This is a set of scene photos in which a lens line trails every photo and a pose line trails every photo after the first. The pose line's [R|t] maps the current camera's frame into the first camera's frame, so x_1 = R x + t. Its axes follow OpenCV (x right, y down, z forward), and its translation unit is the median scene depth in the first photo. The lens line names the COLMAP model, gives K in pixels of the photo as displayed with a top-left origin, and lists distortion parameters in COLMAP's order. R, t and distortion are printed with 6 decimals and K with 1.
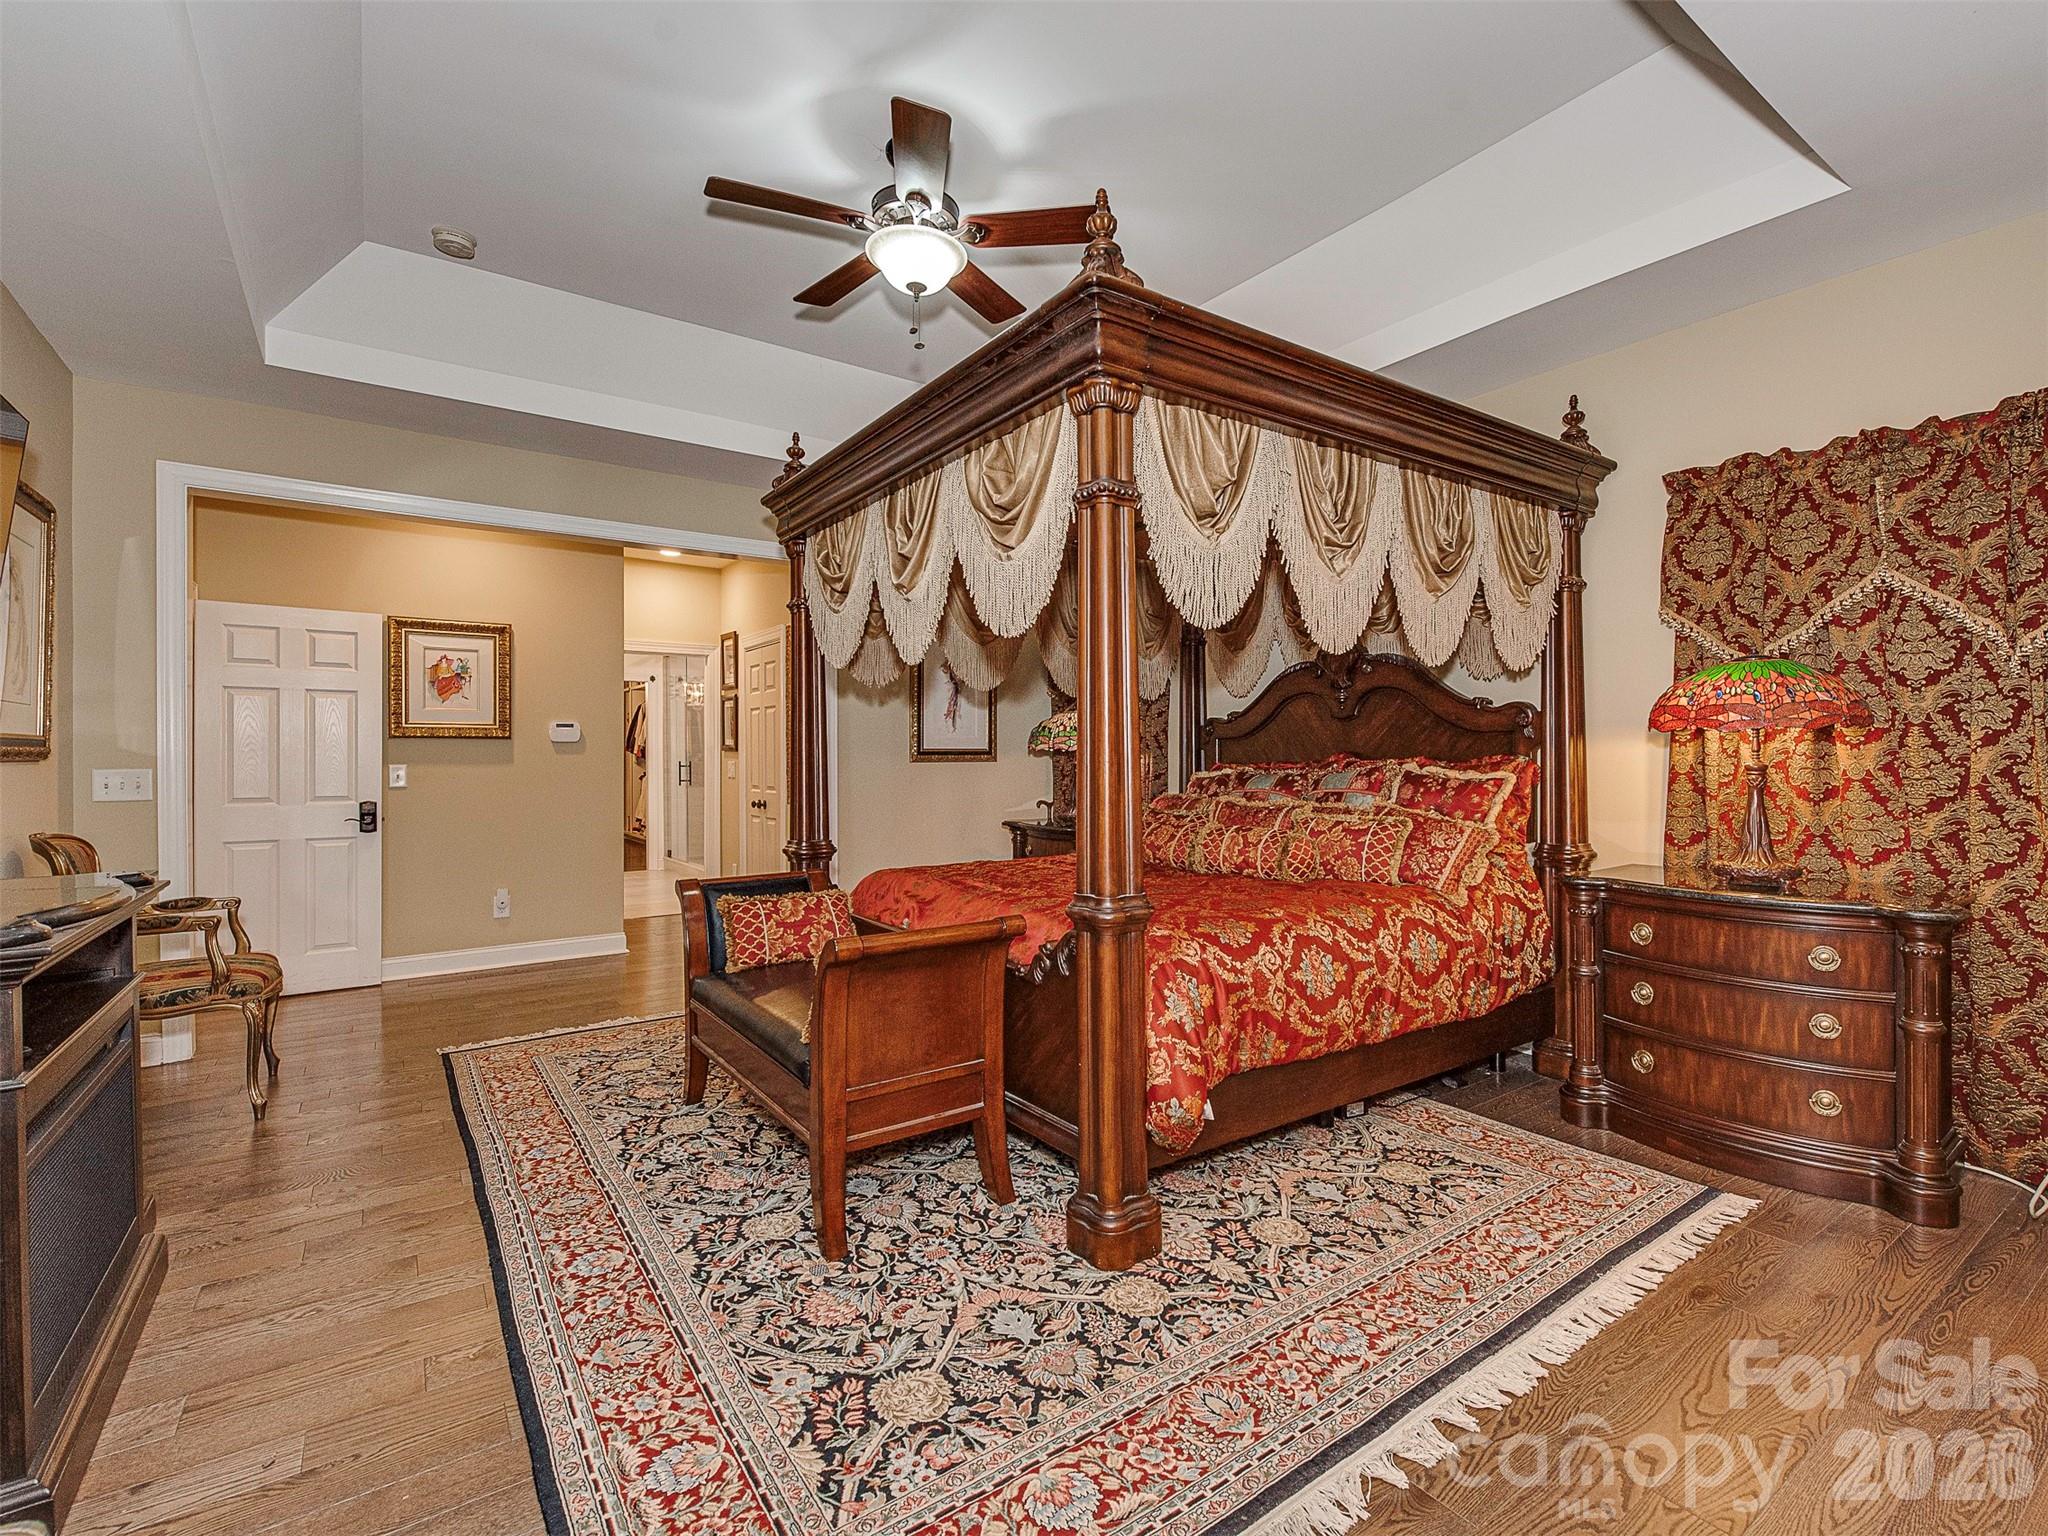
lens RADIAL K [[935.4, 0, 1013.0], [0, 935.4, 761.4], [0, 0, 1]] dist [-0.004214, -0.000017]
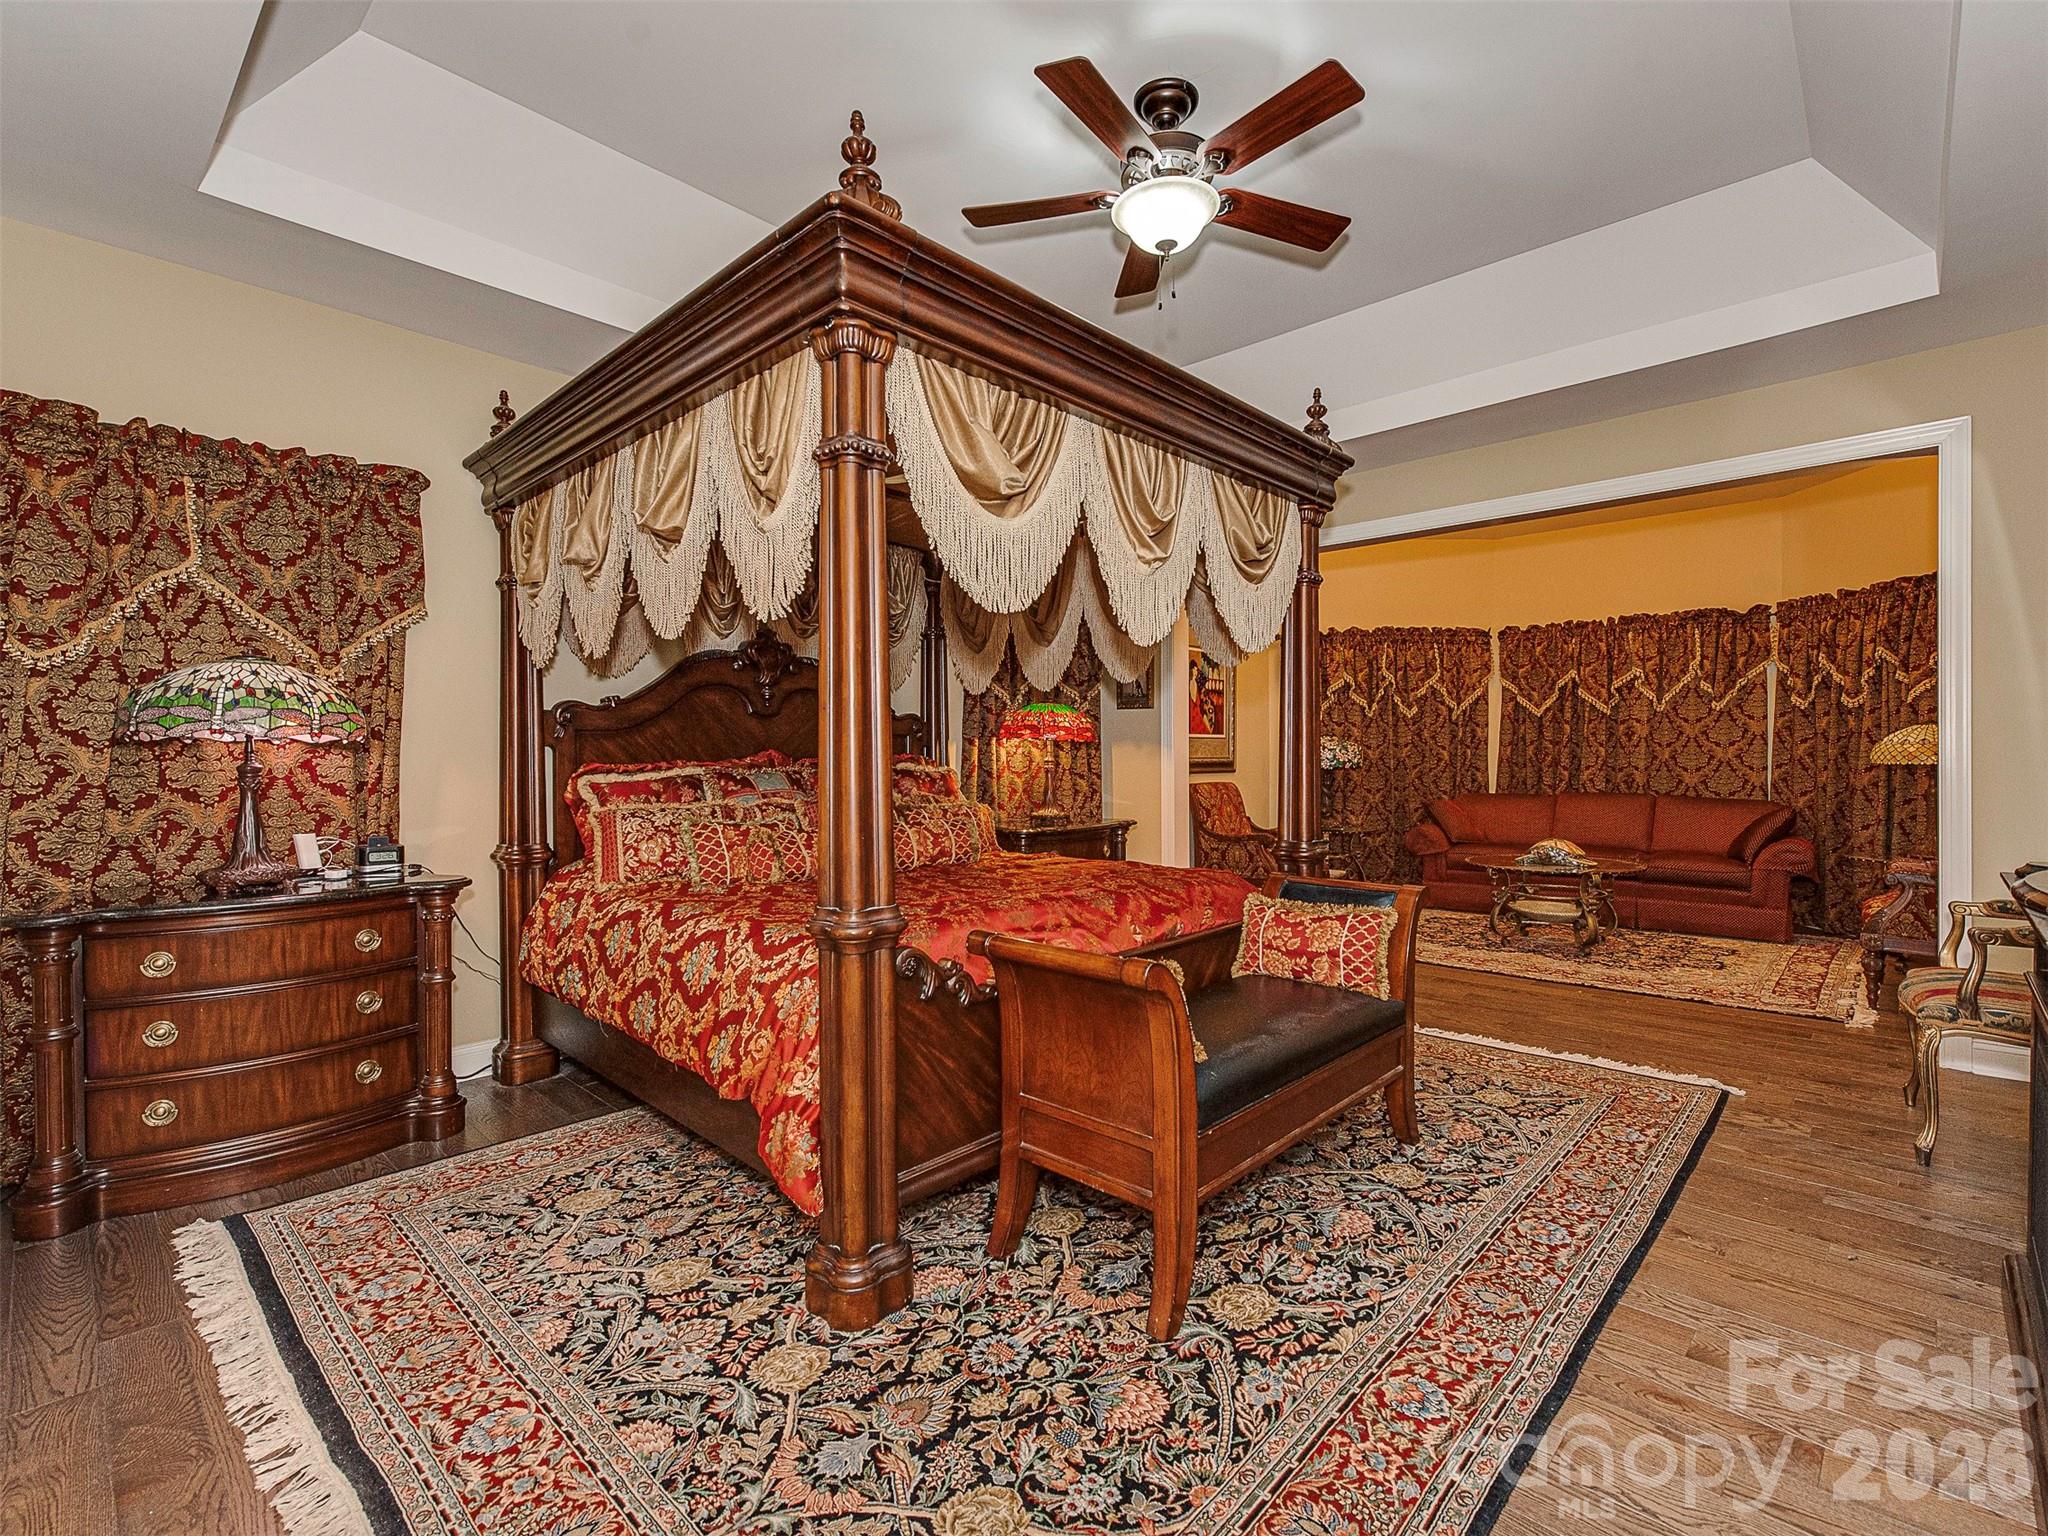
lens RADIAL K [[935.4, 0, 1023.3], [0, 935.4, 768.0], [0, 0, 1]] dist [-0.004214, -0.000017]
pose [[-0.204840, -0.017011, 0.978648, -1.086332], [-0.000193, 0.999850, 0.017339, -0.023817], [-0.978795, 0.003363, -0.204813, 1.427708]]
